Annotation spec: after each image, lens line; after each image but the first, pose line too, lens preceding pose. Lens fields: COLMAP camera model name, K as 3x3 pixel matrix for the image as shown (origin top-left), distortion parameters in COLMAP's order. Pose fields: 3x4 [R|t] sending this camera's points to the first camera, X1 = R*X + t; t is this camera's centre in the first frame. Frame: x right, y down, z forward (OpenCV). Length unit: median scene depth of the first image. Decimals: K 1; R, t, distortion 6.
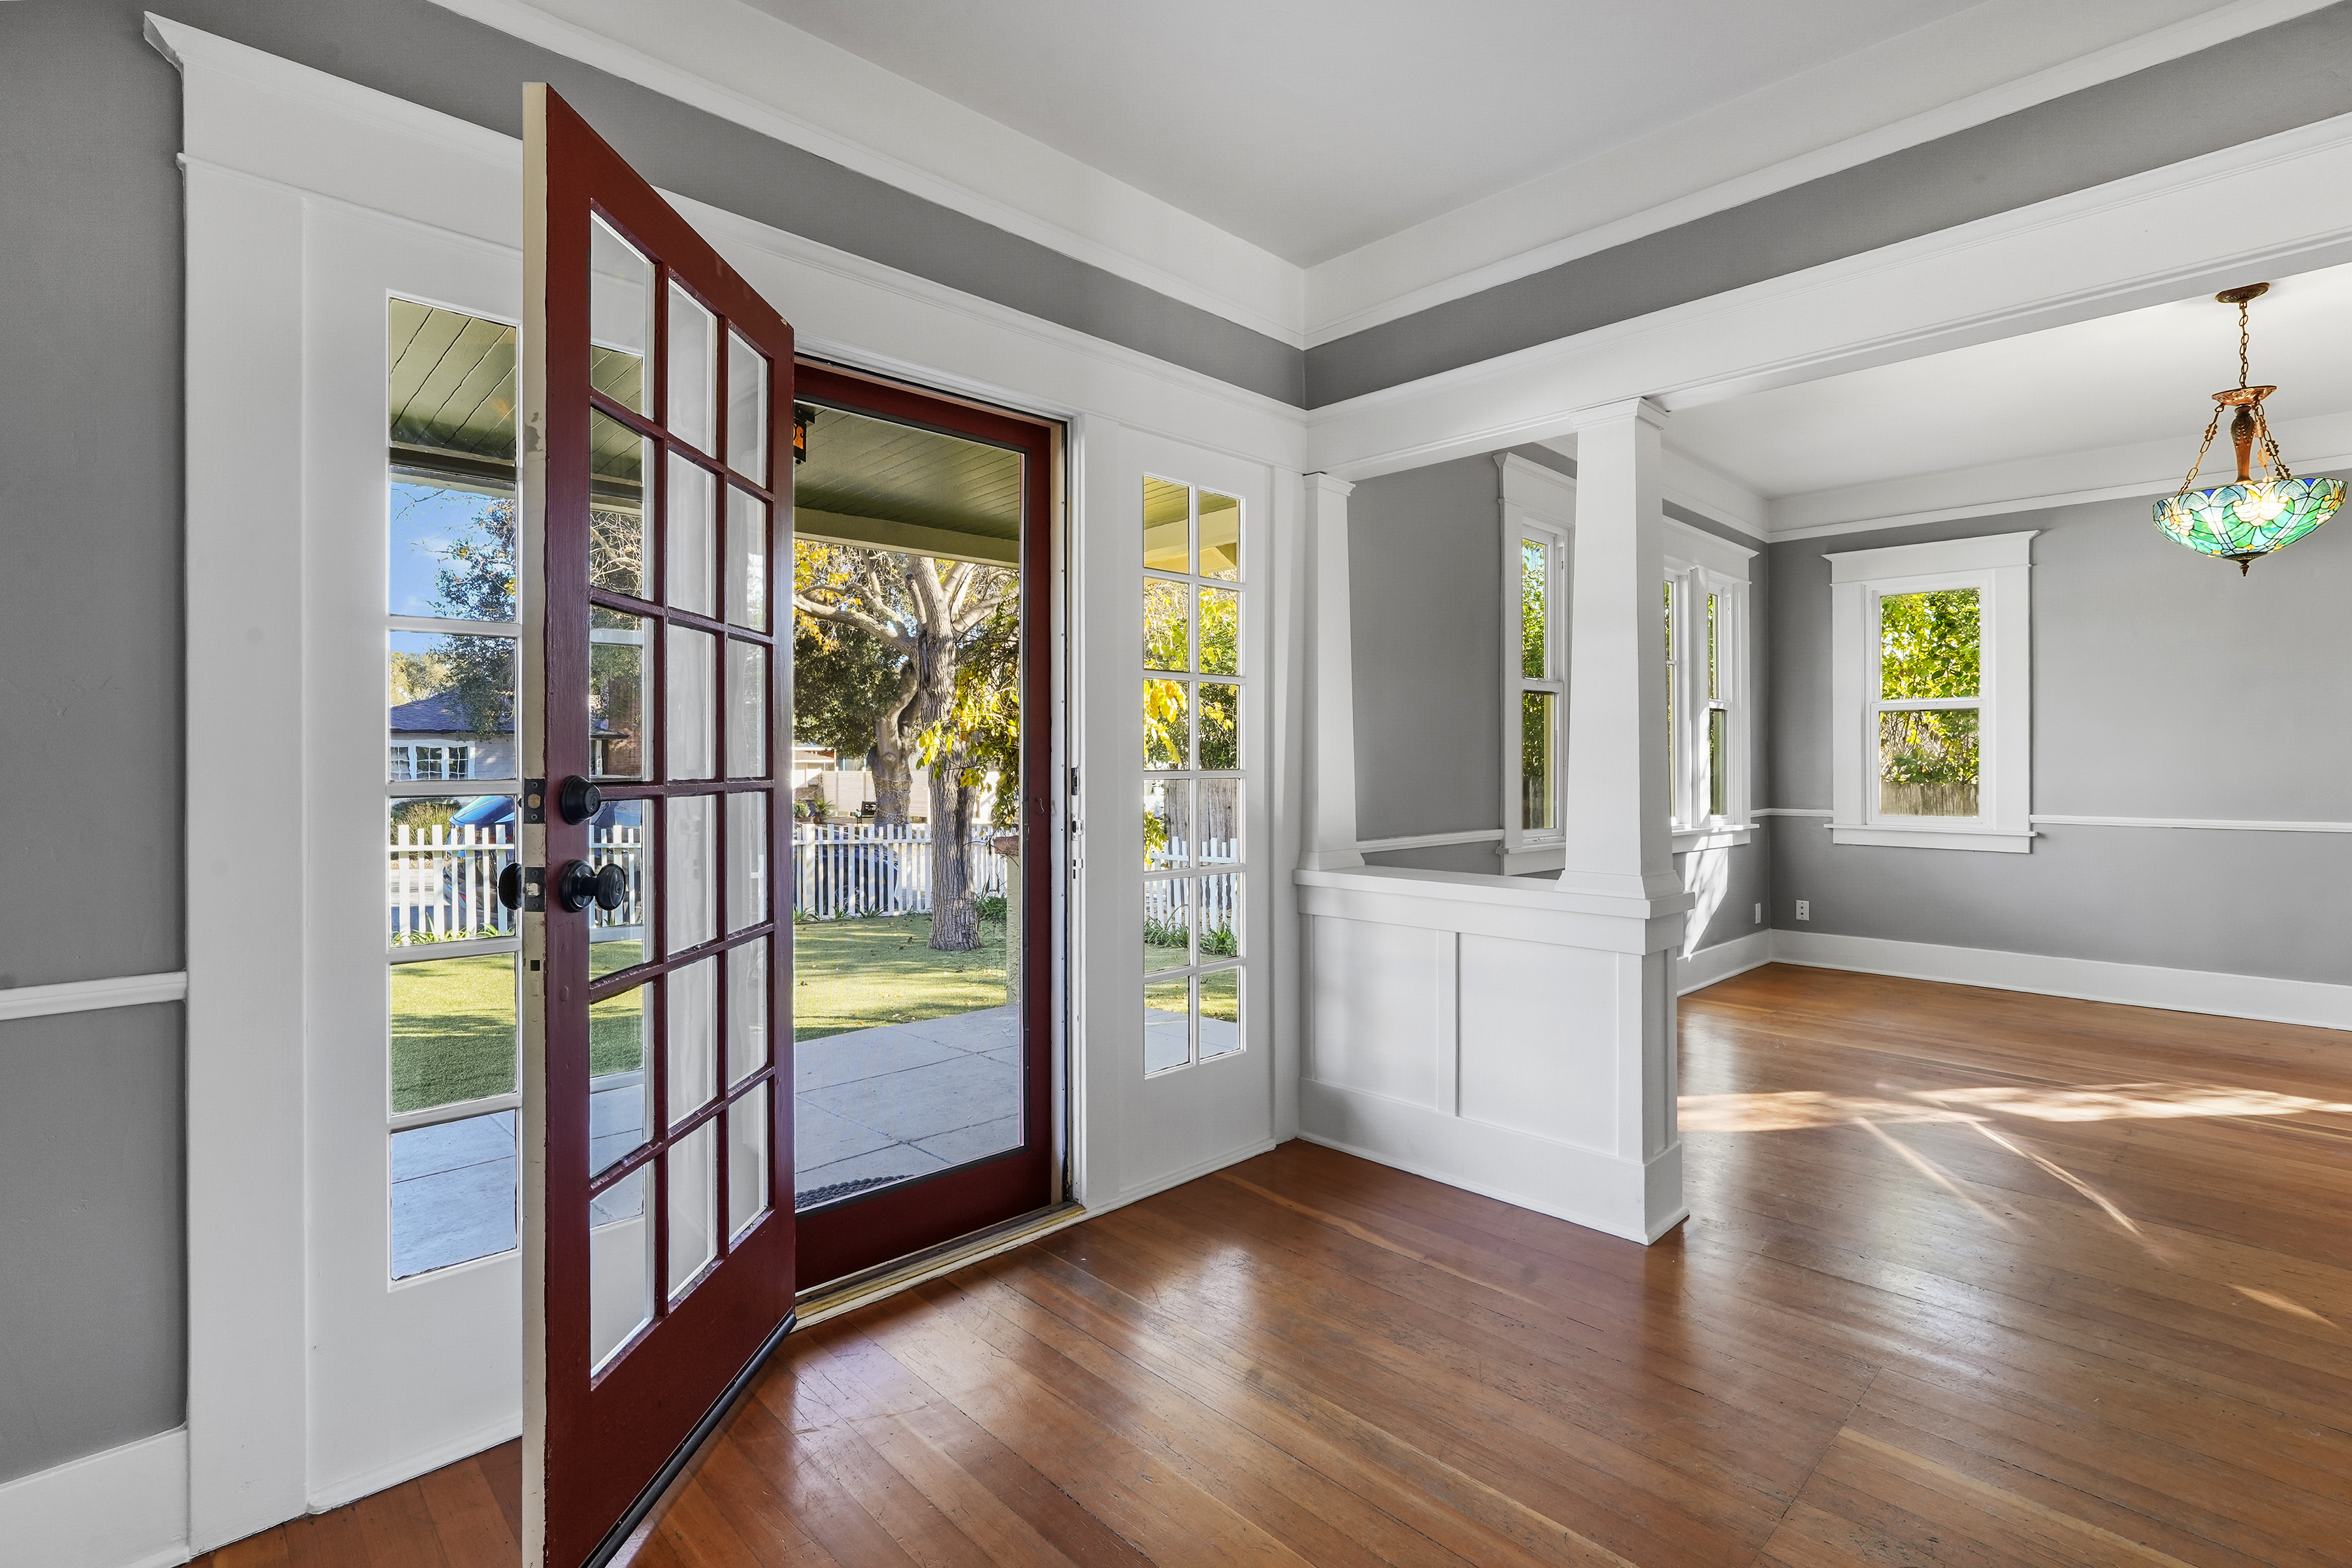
lens RADIAL K [[1099.4, 0, 1186.3], [0, 1099.4, 758.9], [0, 0, 1]] dist [0.000778, 0.001377]
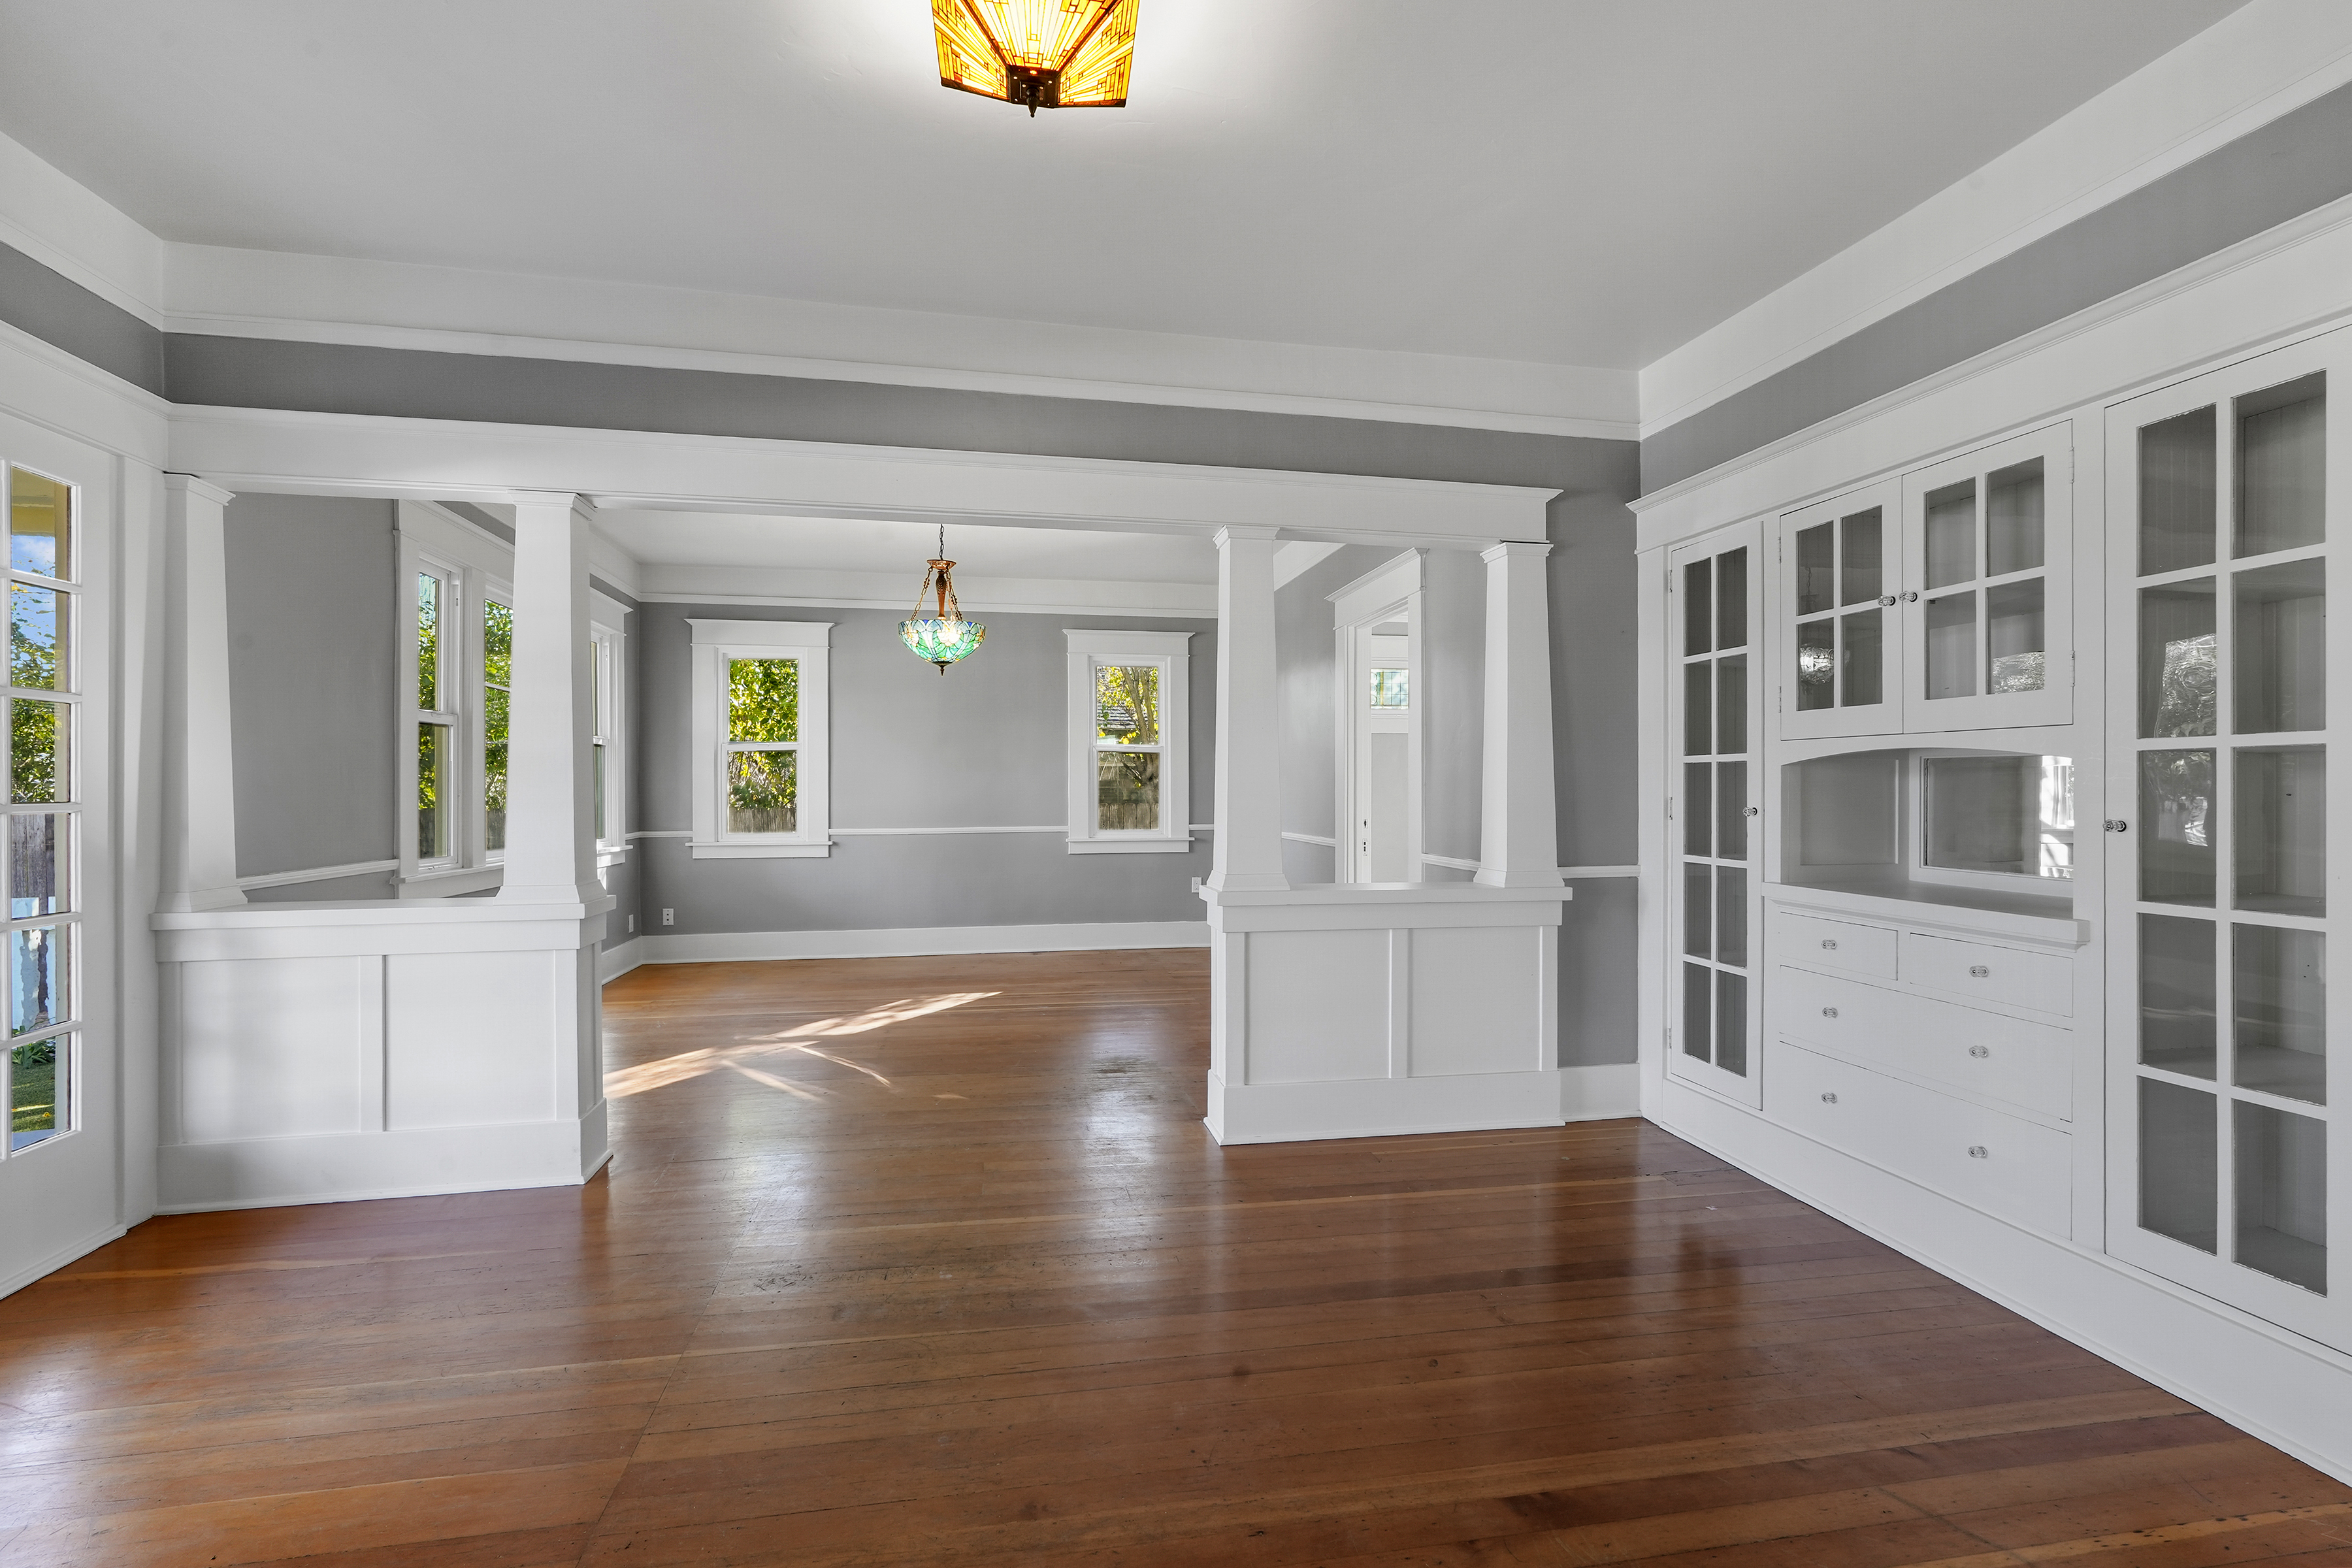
lens RADIAL K [[1041.1, 0, 1168.4], [0, 1041.1, 784.8], [0, 0, 1]] dist [0.000750, 0.000194]
pose [[0.560365, 0.000803, 0.828245, -0.123018], [0.002587, 0.999993, -0.002720, 0.000614], [-0.828242, 0.003666, 0.560359, -0.134764]]
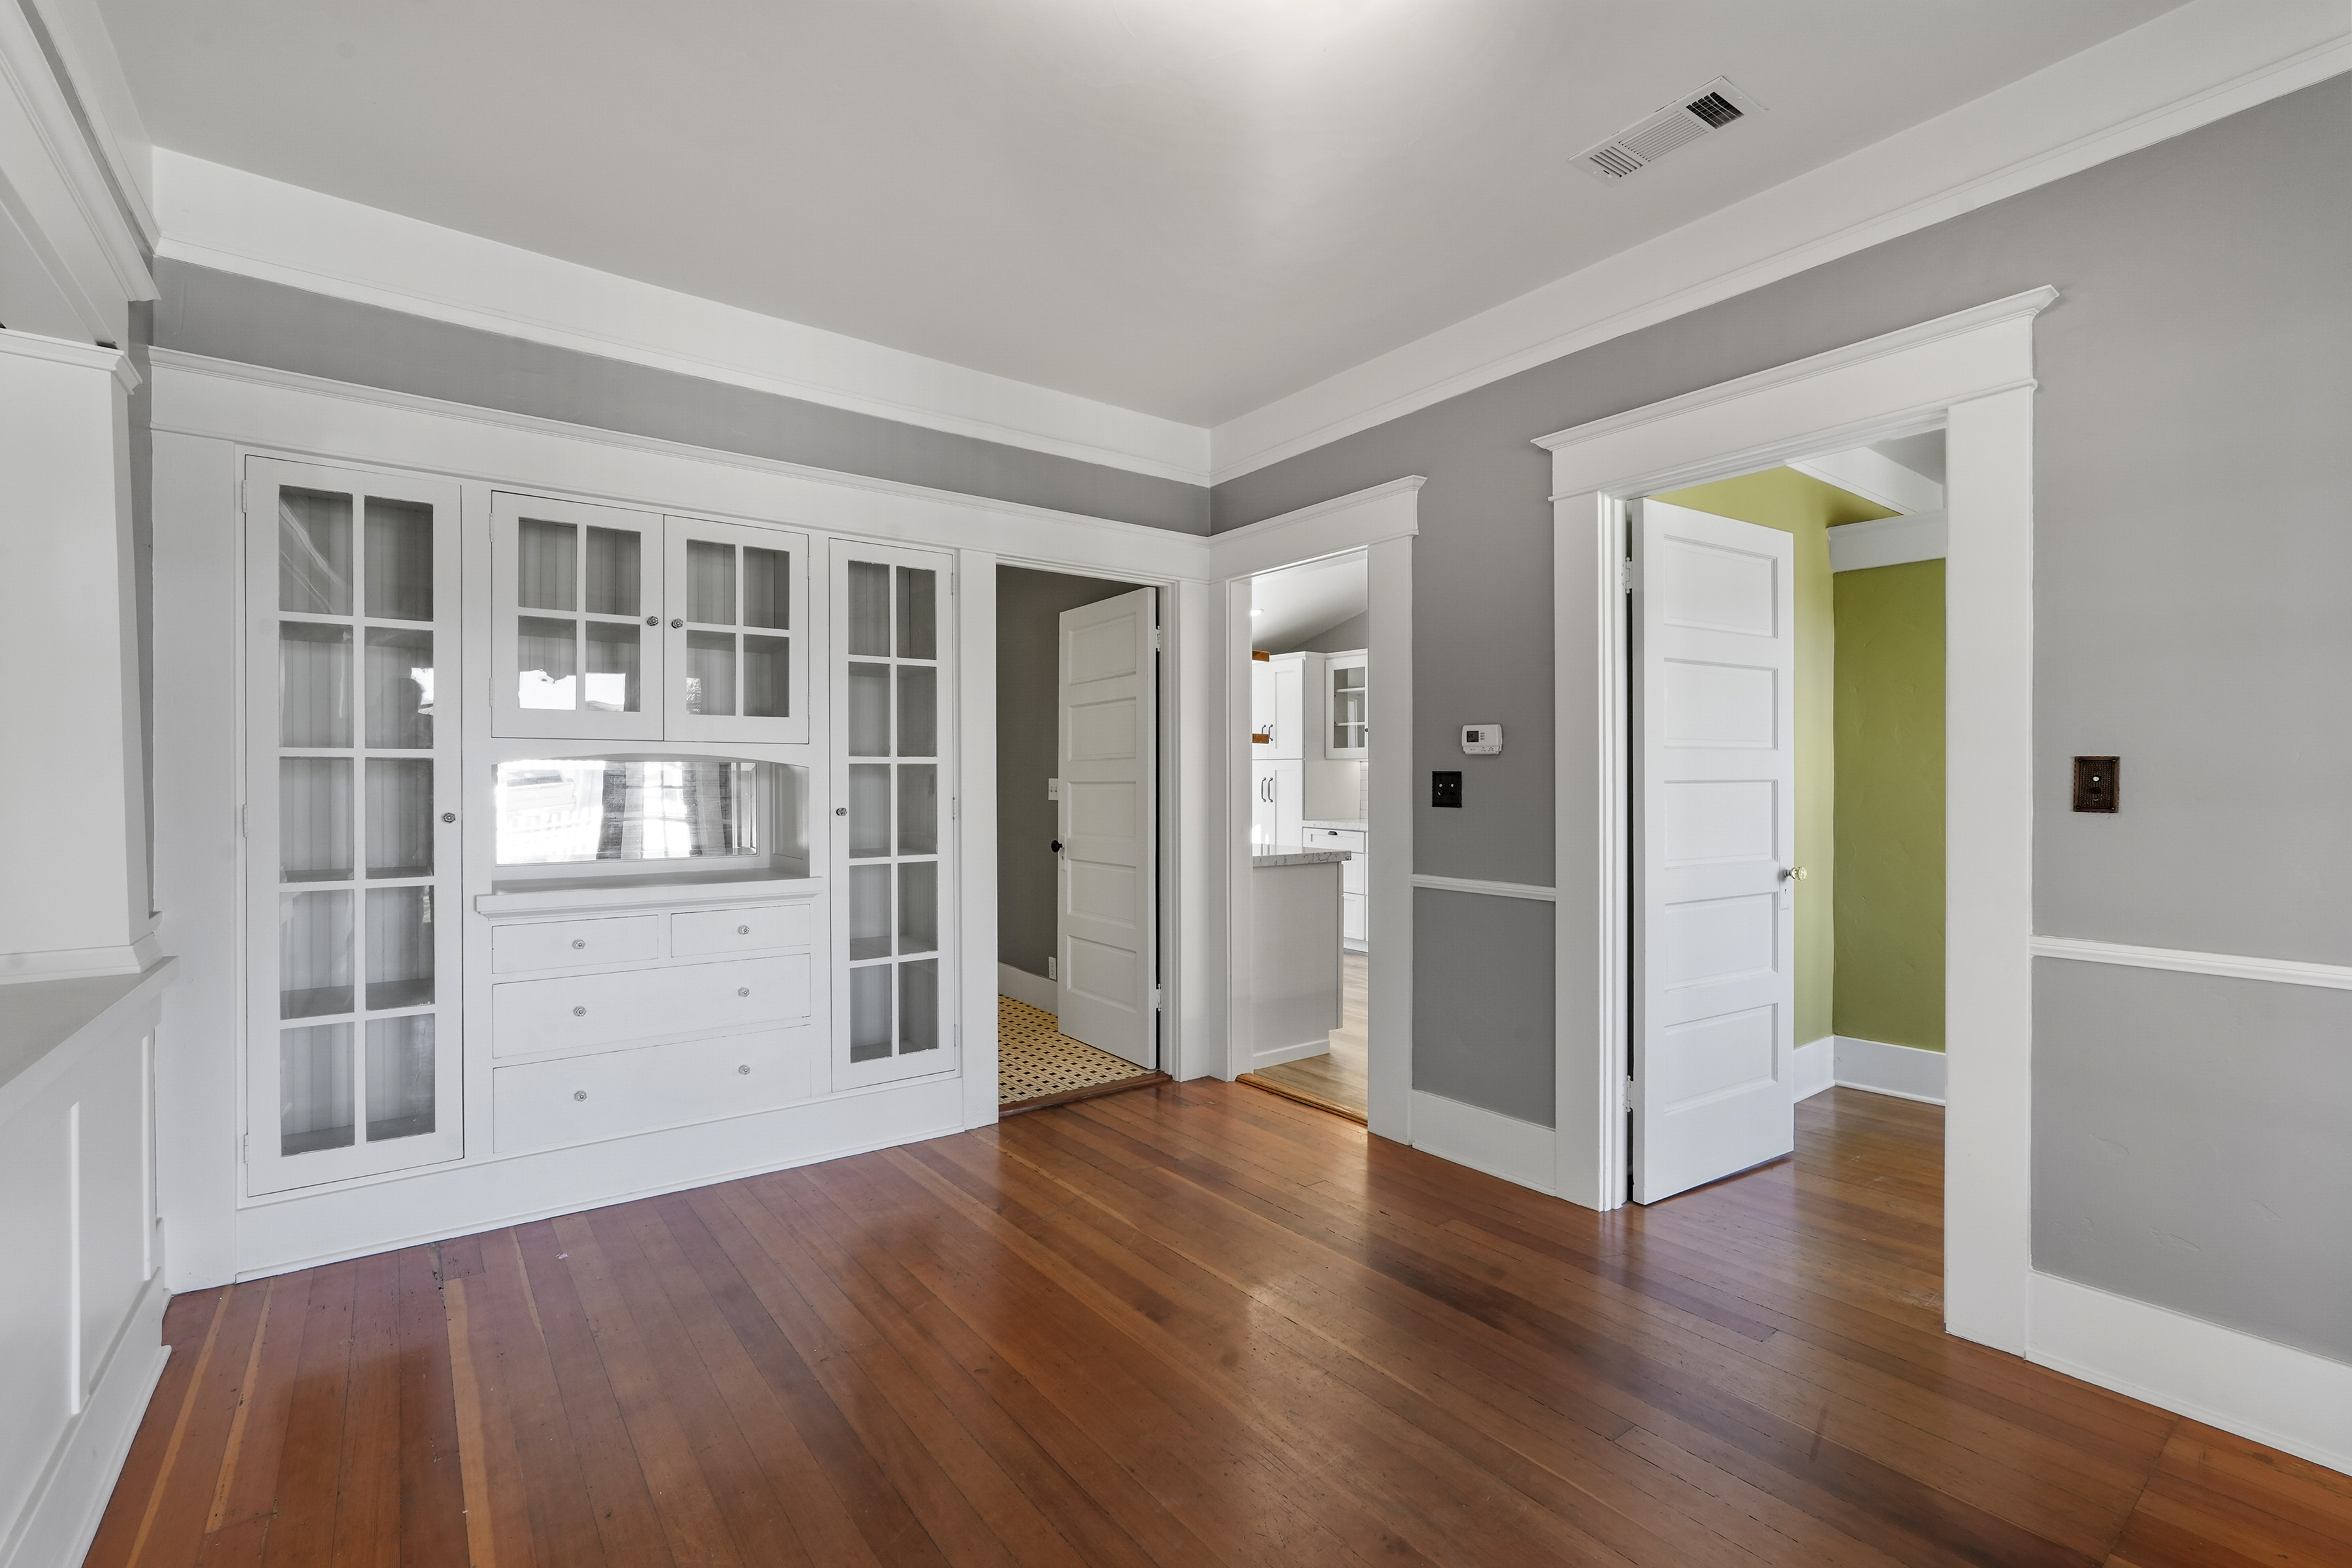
lens RADIAL K [[1041.1, 0, 1168.4], [0, 1041.1, 784.8], [0, 0, 1]] dist [0.000750, 0.000194]
pose [[-0.990613, -0.000656, 0.136698, 0.291315], [0.000501, 0.999964, 0.008429, -0.008400], [-0.136699, 0.008418, -0.990577, 0.685376]]
